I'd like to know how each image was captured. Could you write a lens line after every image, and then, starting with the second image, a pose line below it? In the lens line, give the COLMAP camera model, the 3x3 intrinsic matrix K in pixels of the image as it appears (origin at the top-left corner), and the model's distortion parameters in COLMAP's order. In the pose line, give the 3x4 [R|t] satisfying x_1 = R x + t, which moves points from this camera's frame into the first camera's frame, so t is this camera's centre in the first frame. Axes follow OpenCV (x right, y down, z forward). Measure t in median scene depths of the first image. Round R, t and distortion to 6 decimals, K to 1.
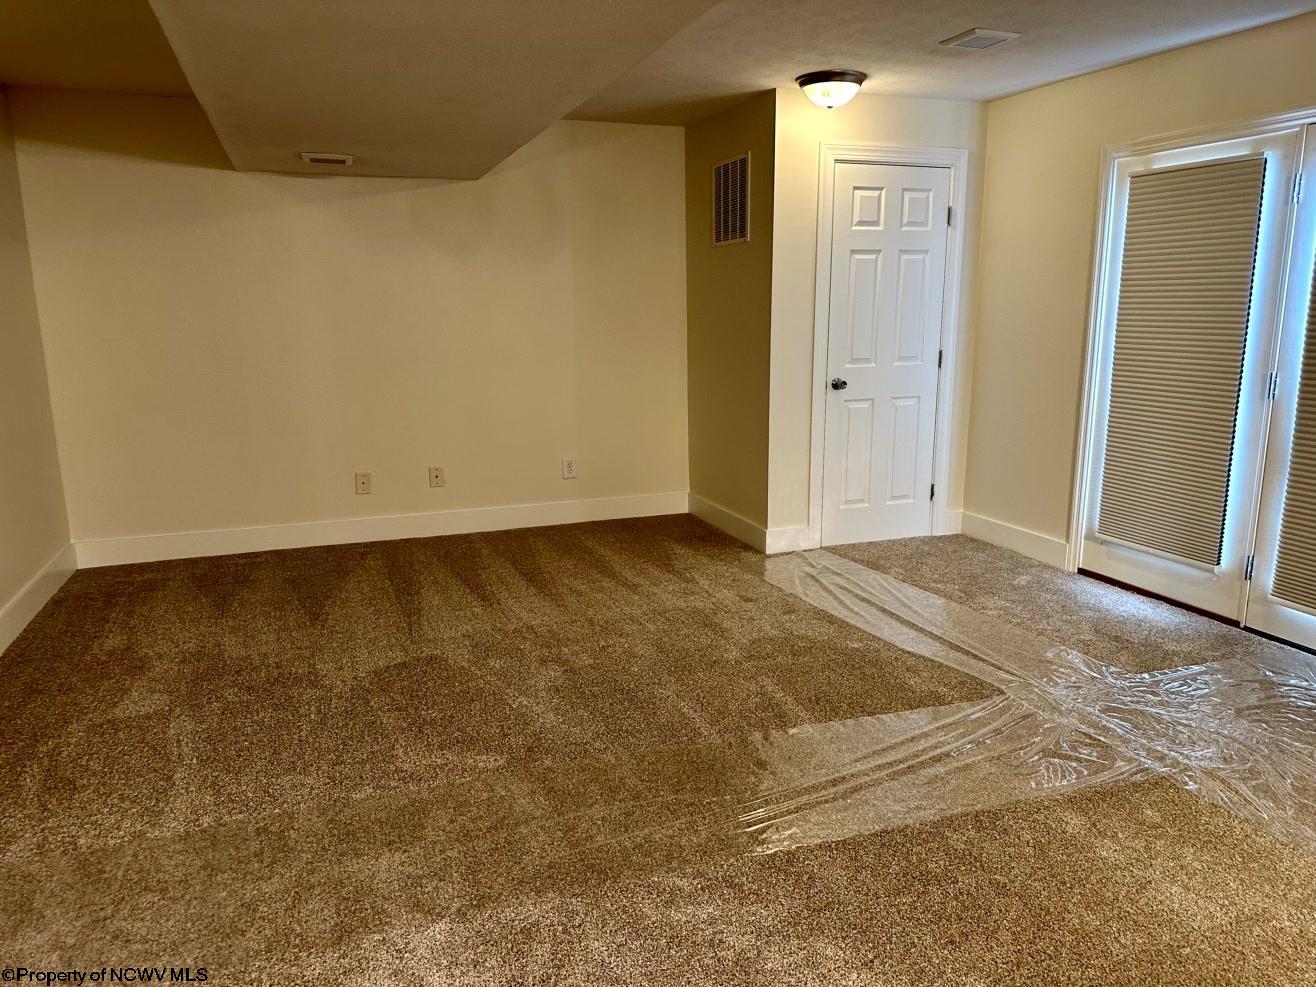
lens RADIAL K [[920.8, 0, 646.0], [0, 920.8, 496.7], [0, 0, 1]] dist [0.066223, -0.088546]
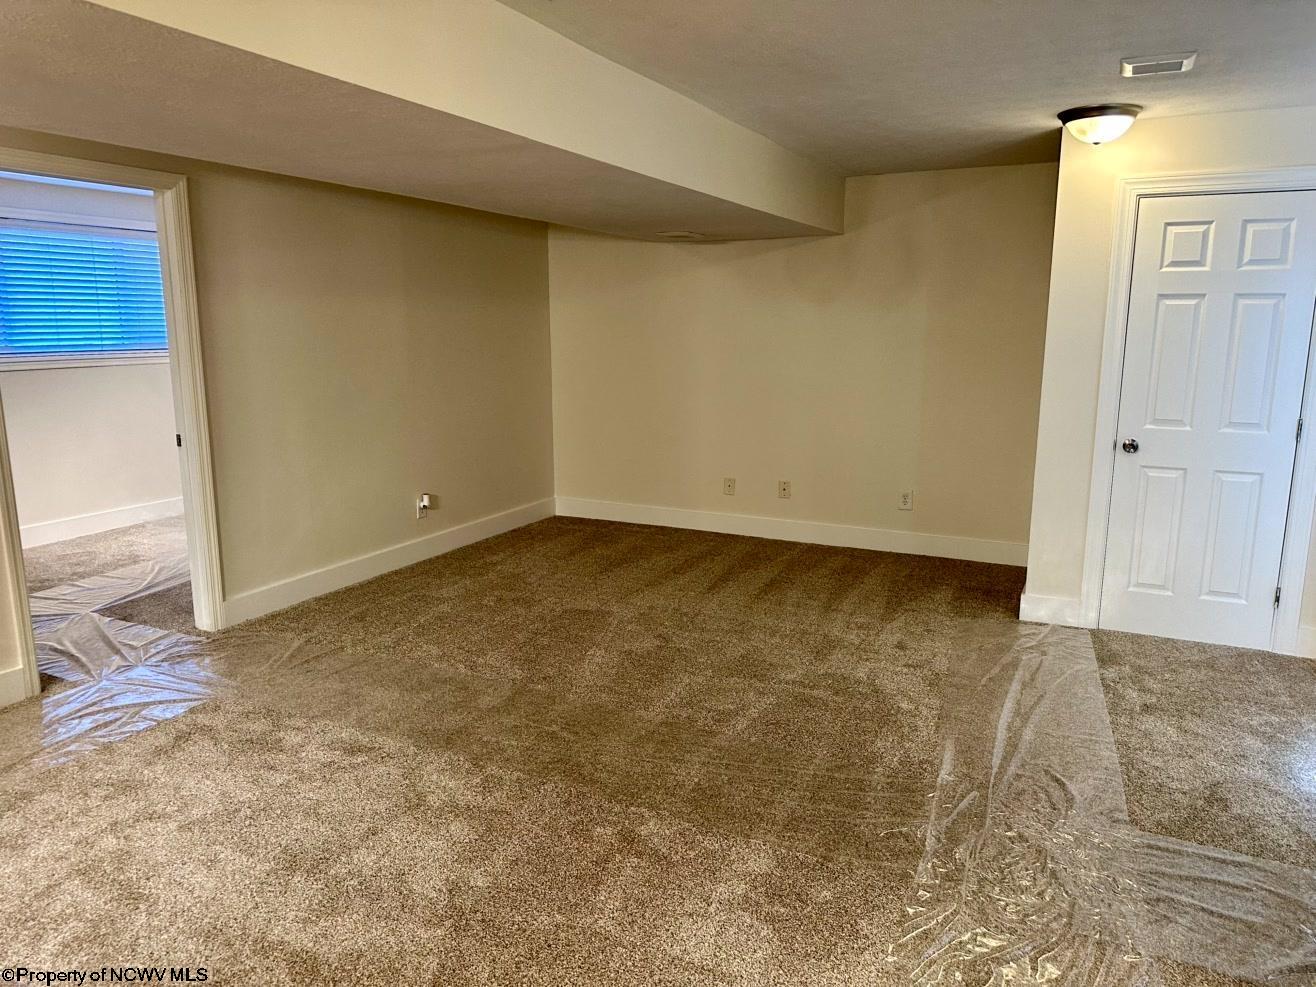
lens RADIAL K [[920.8, 0, 639.1], [0, 920.8, 471.3], [0, 0, 1]] dist [0.066223, -0.088546]
pose [[0.690266, 0.127468, -0.712239, 0.551298], [-0.158184, 0.987133, 0.023361, -0.049443], [0.706052, 0.096539, 0.701548, 0.067612]]
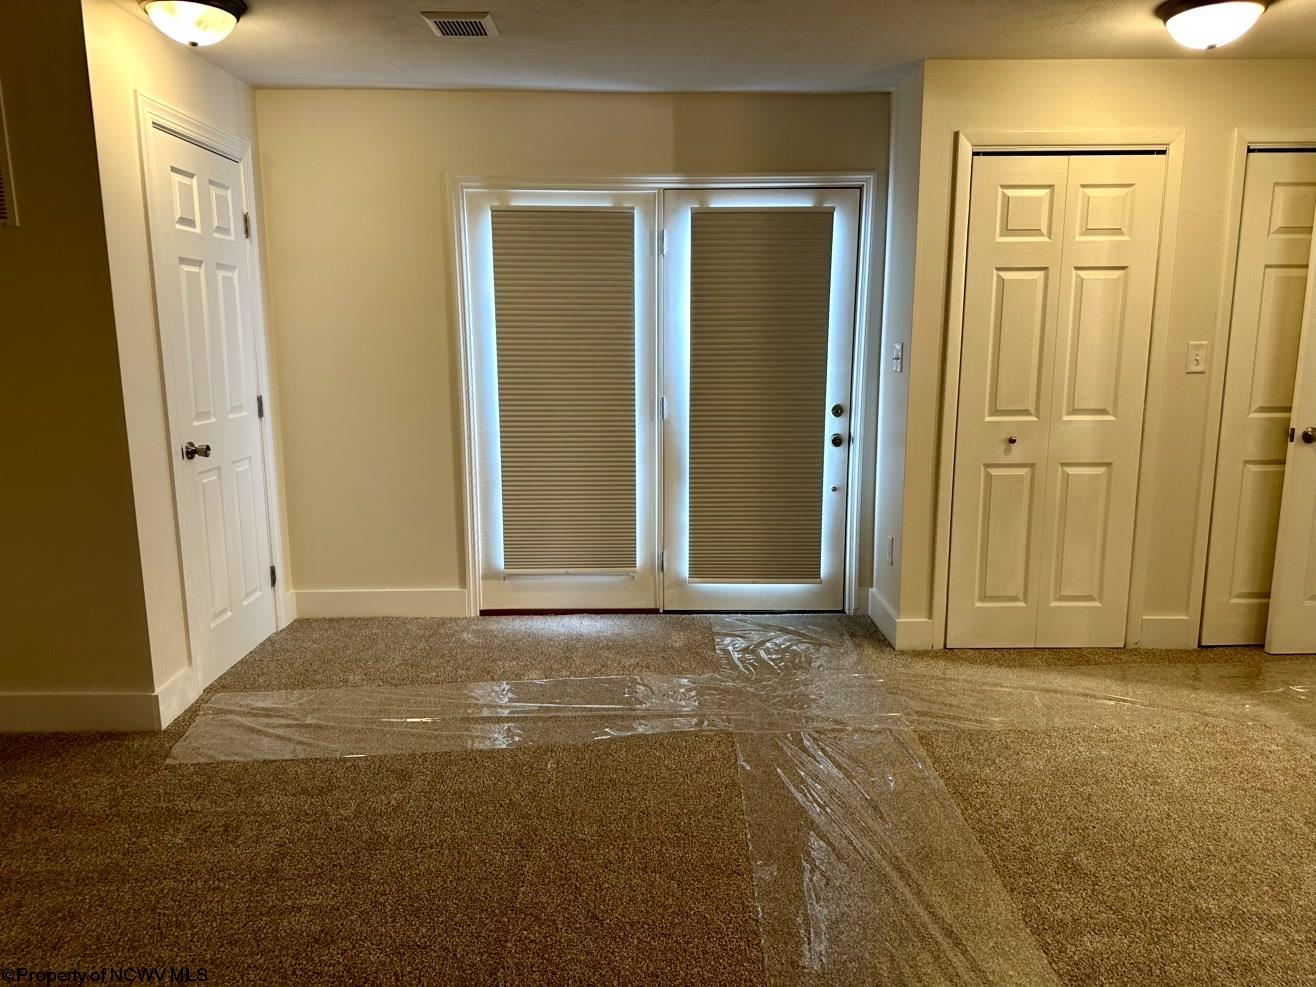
lens RADIAL K [[920.8, 0, 657.7], [0, 920.8, 489.6], [0, 0, 1]] dist [0.066223, -0.088546]
pose [[0.329169, -0.147727, 0.932644, -0.347520], [0.194676, 0.977085, 0.086057, -0.092454], [-0.923985, 0.153236, 0.350385, 0.479257]]
